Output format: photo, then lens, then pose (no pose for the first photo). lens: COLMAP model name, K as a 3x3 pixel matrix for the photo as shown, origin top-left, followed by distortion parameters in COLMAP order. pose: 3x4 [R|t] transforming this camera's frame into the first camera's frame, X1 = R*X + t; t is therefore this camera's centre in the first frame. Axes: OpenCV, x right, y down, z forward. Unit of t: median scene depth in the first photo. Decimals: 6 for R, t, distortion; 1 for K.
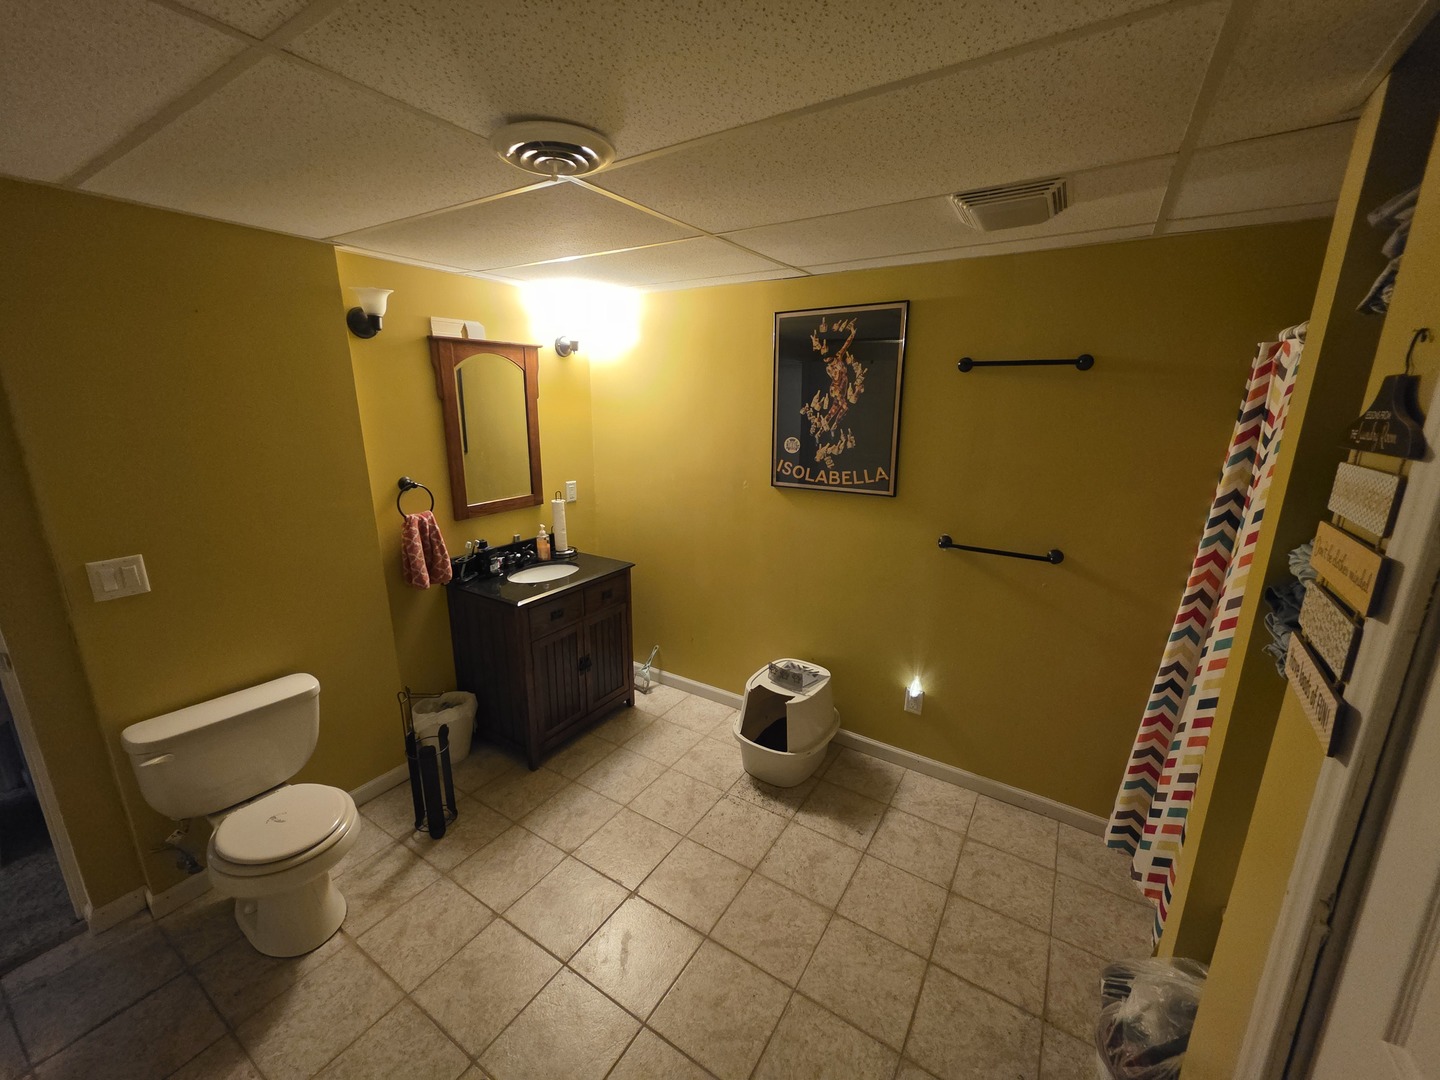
lens RADIAL K [[578.4, 0, 724.0], [0, 578.4, 537.5], [0, 0, 1]] dist [0.001529, -0.001138]
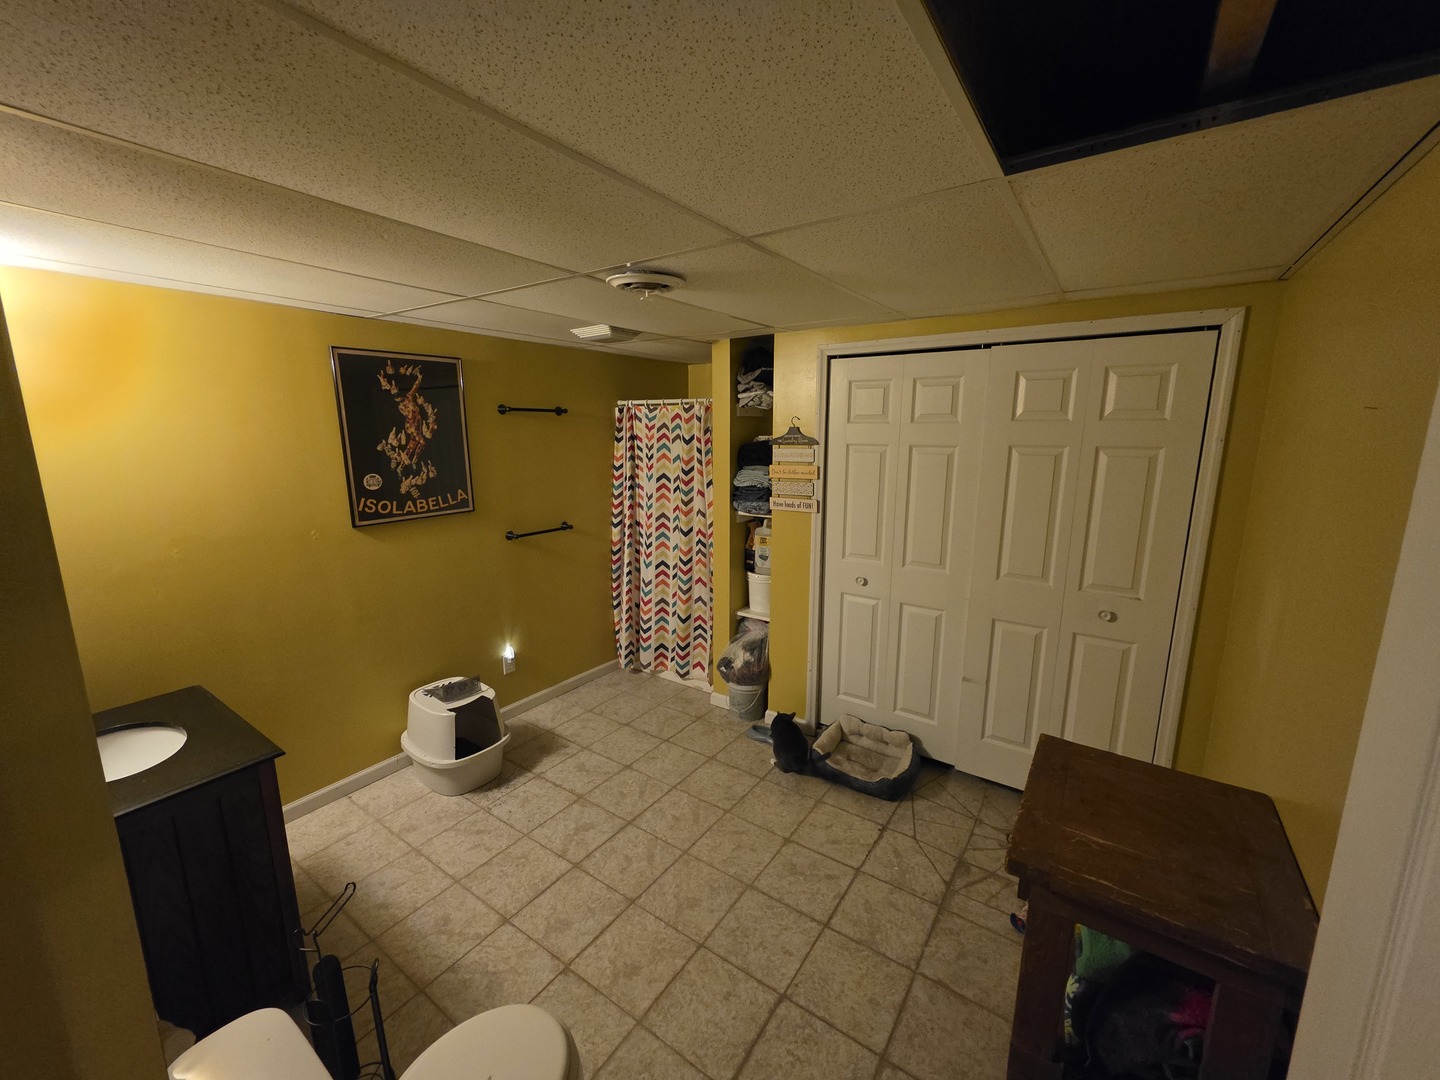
lens RADIAL K [[578.4, 0, 725.0], [0, 578.4, 537.8], [0, 0, 1]] dist [0.001529, -0.001138]
pose [[0.024609, -0.196022, 0.980291, -0.914817], [0.236636, 0.953862, 0.184797, -0.115874], [-0.971287, 0.227425, 0.069860, 0.390428]]
